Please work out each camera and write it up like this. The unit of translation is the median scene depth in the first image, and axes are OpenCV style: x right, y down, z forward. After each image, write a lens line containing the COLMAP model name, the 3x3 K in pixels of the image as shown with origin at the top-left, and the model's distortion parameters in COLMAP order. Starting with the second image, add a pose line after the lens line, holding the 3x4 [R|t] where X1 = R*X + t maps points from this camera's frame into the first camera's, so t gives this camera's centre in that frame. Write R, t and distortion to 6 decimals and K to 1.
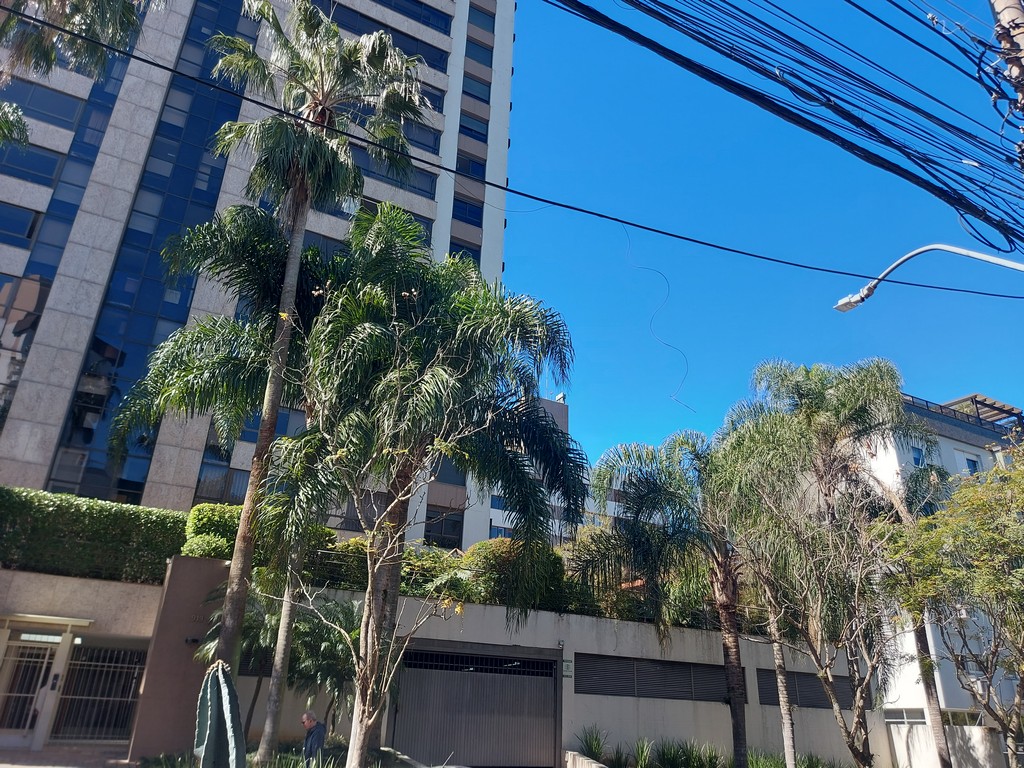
lens RADIAL K [[743.8, 0, 522.9], [0, 743.8, 384.9], [0, 0, 1]] dist [0.115939, -0.148588]
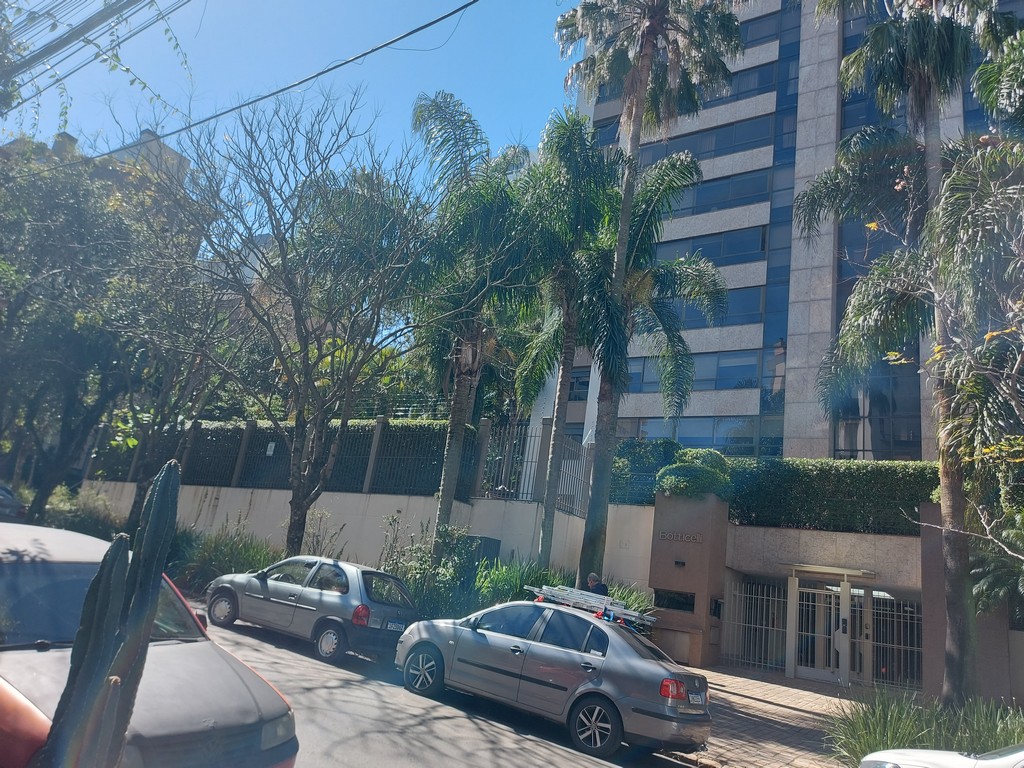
lens RADIAL K [[743.8, 0, 522.9], [0, 743.8, 384.9], [0, 0, 1]] dist [0.115939, -0.148588]
pose [[0.496671, -0.218652, -0.839946, 0.123040], [0.243339, 0.964015, -0.107059, 0.054424], [0.833129, -0.151218, 0.532004, 0.079719]]
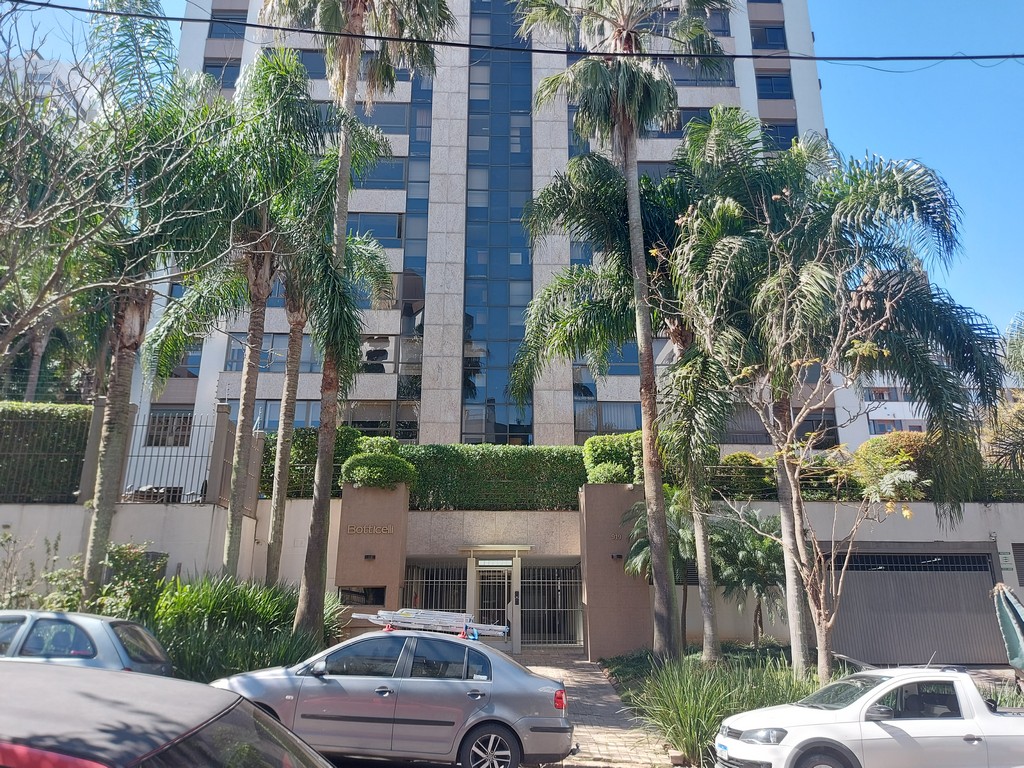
lens RADIAL K [[743.8, 0, 522.9], [0, 743.8, 384.9], [0, 0, 1]] dist [0.115939, -0.148588]
pose [[0.895767, -0.165162, -0.412703, -0.053054], [0.211219, 0.975054, 0.068237, -0.013466], [0.391138, -0.148295, 0.908306, -0.020101]]
